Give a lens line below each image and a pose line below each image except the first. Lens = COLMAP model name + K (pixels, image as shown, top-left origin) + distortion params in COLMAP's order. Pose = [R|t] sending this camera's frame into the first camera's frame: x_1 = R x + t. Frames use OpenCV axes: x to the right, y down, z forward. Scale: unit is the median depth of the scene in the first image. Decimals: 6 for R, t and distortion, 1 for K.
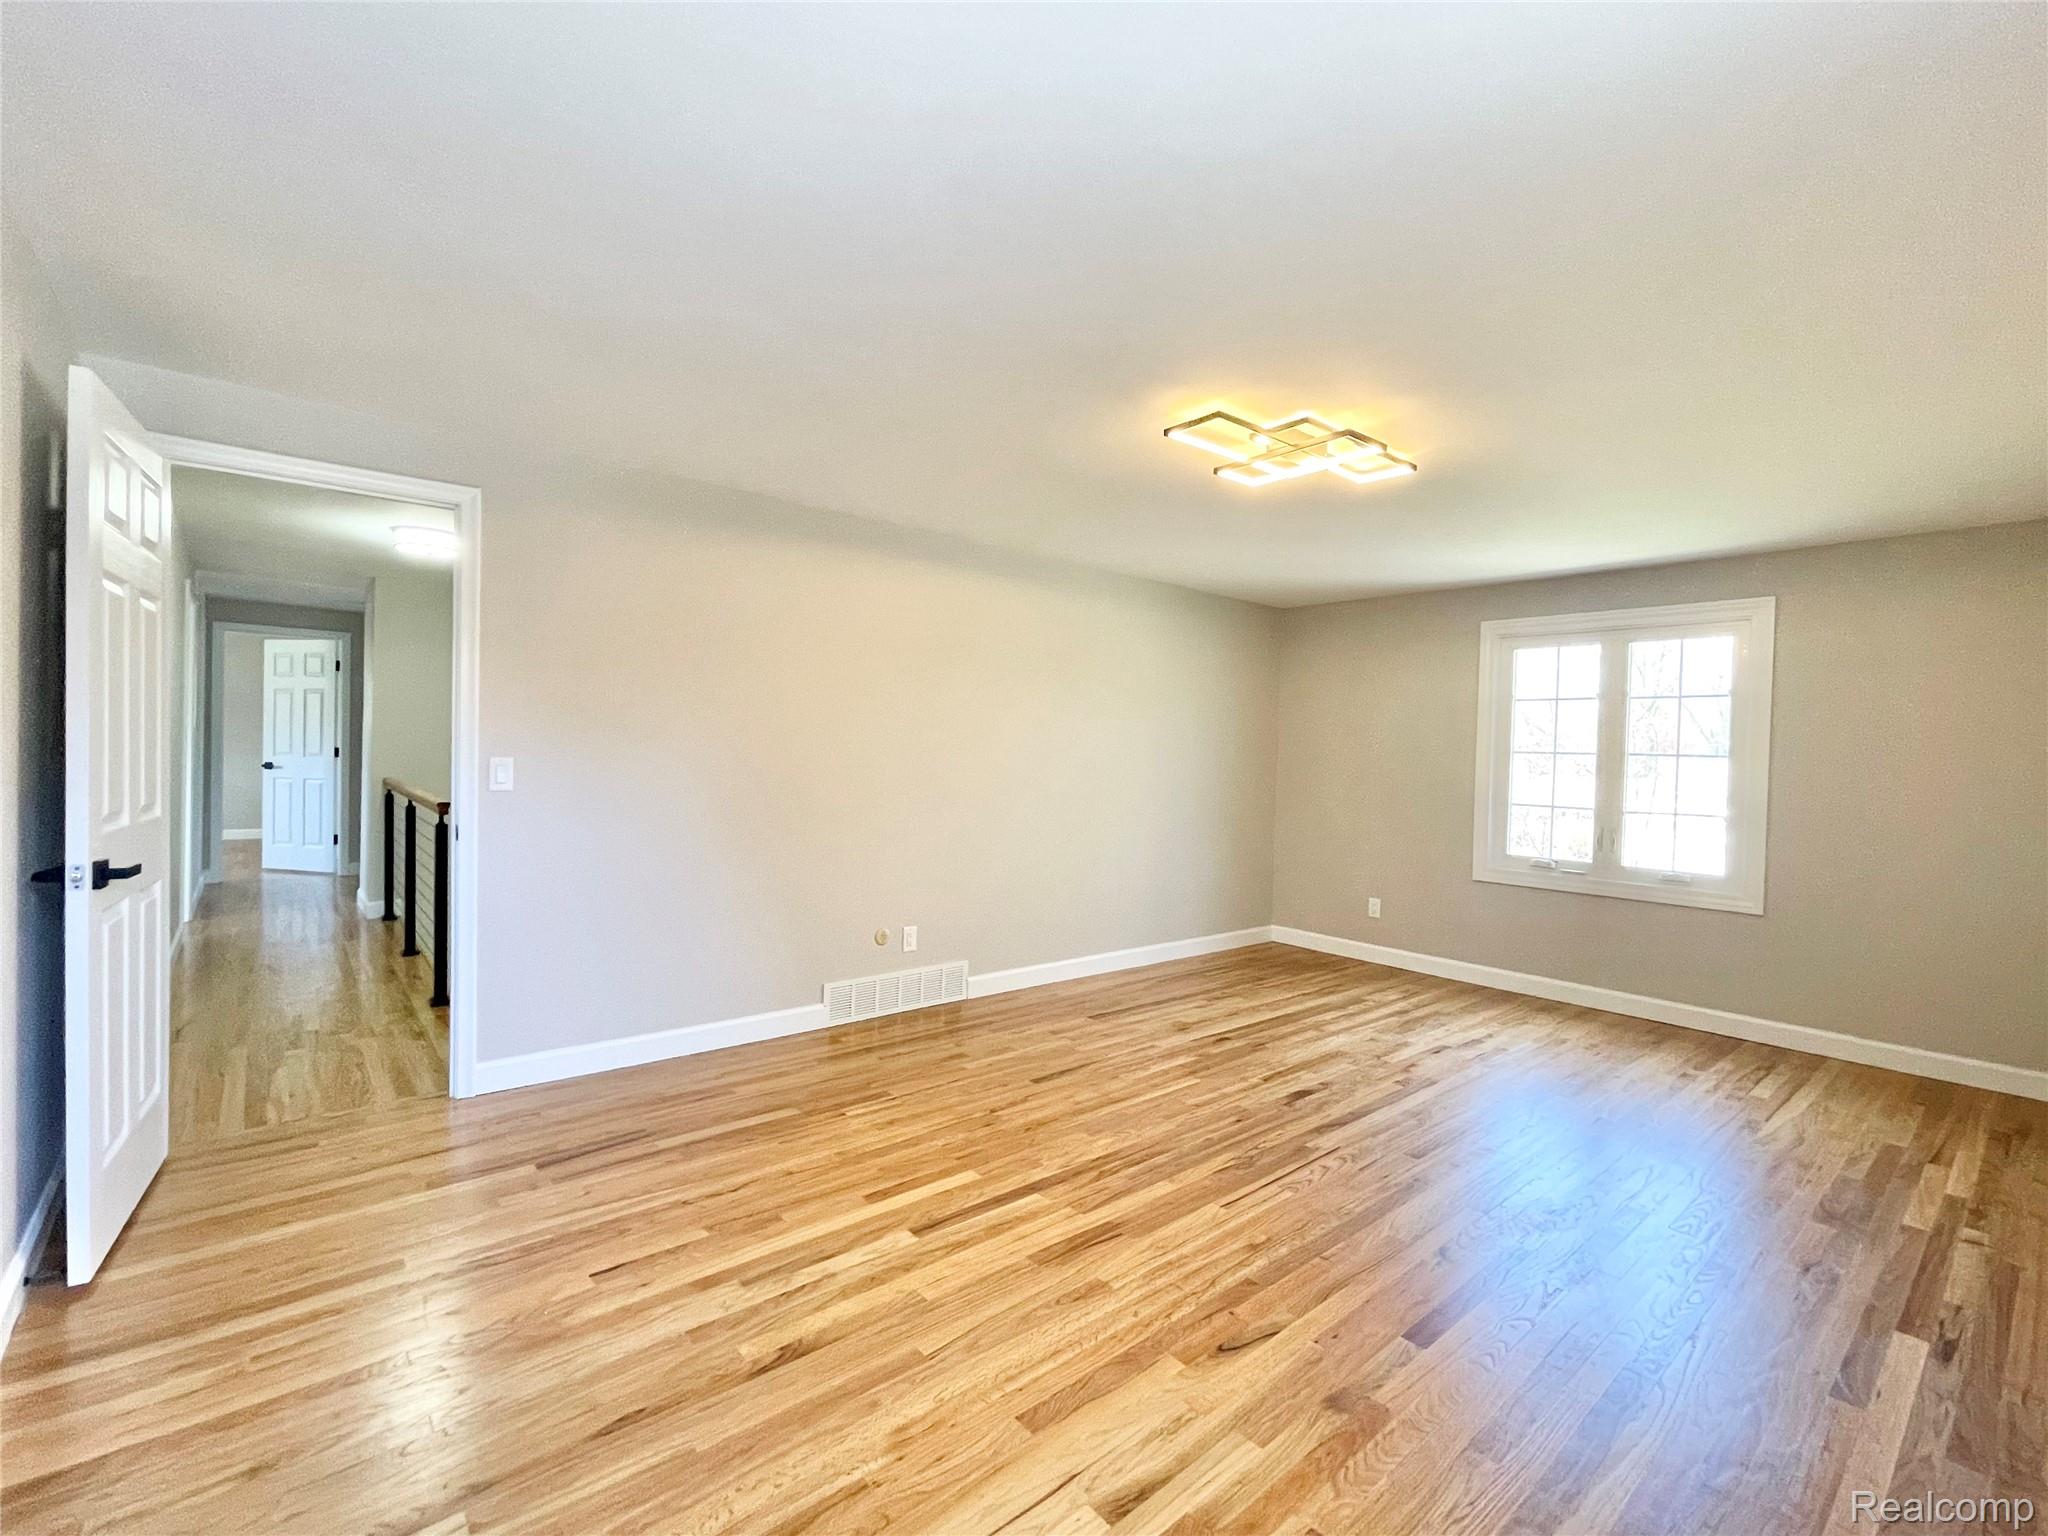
lens RADIAL K [[902.0, 0, 1015.8], [0, 902.0, 776.2], [0, 0, 1]] dist [-0.013025, 0.004519]
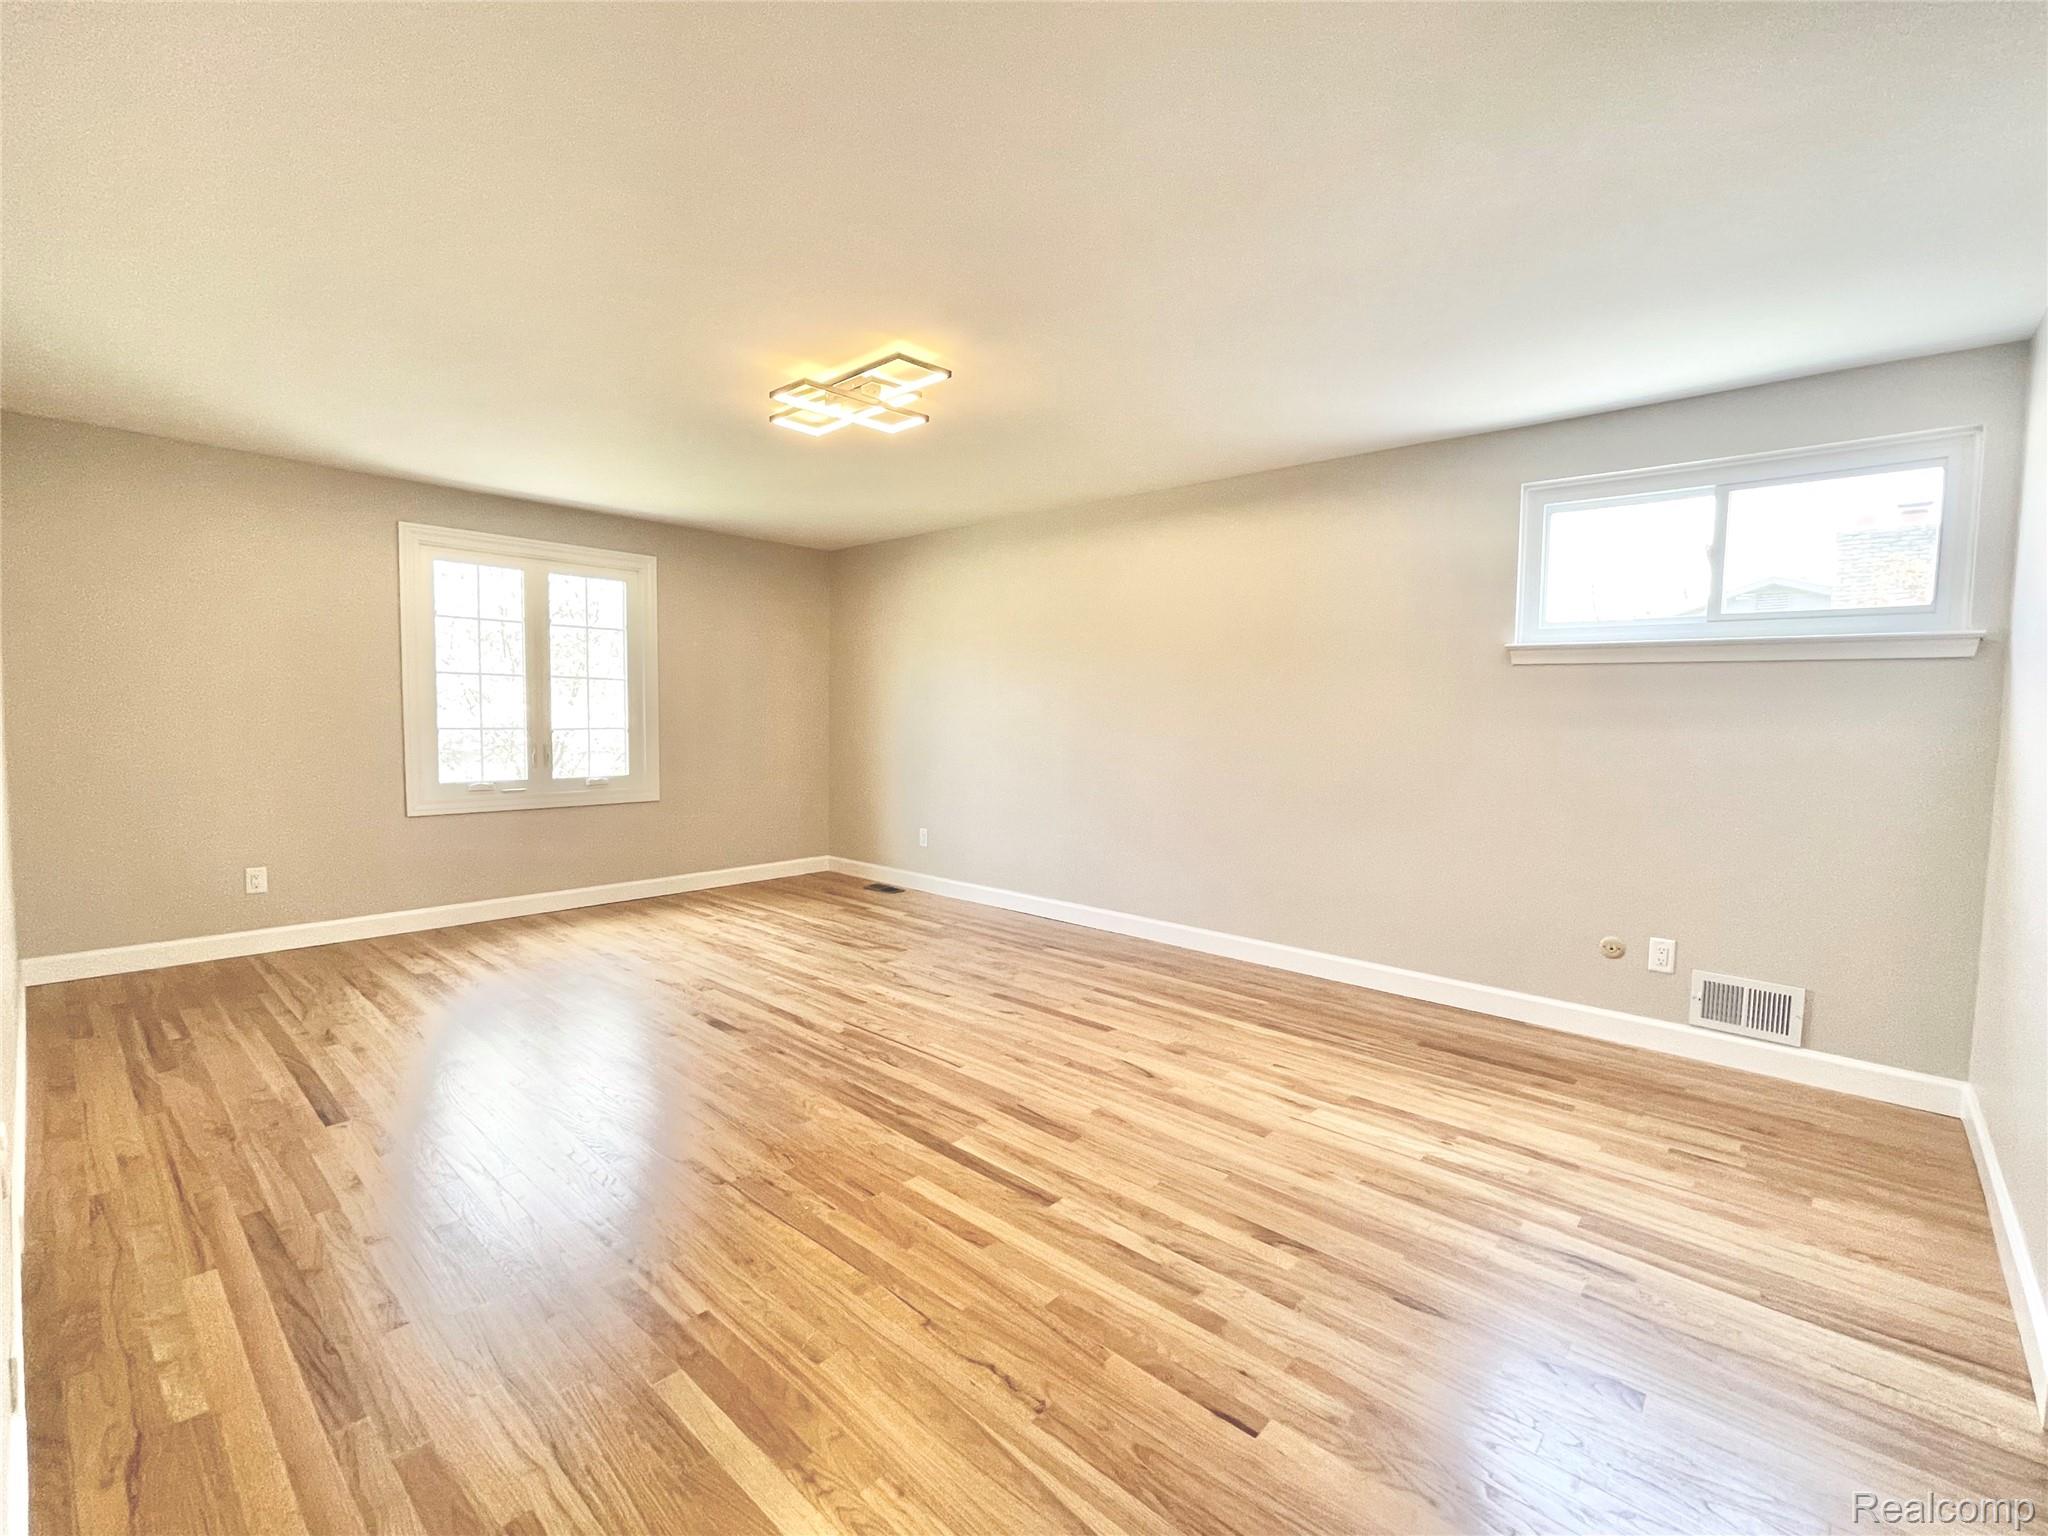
lens RADIAL K [[902.0, 0, 1024.8], [0, 902.0, 777.8], [0, 0, 1]] dist [-0.013025, 0.004519]
pose [[-0.133290, -0.108350, 0.985137, -0.584677], [0.006694, 0.993885, 0.110218, -0.022617], [-0.991055, 0.021285, -0.131749, 0.675822]]
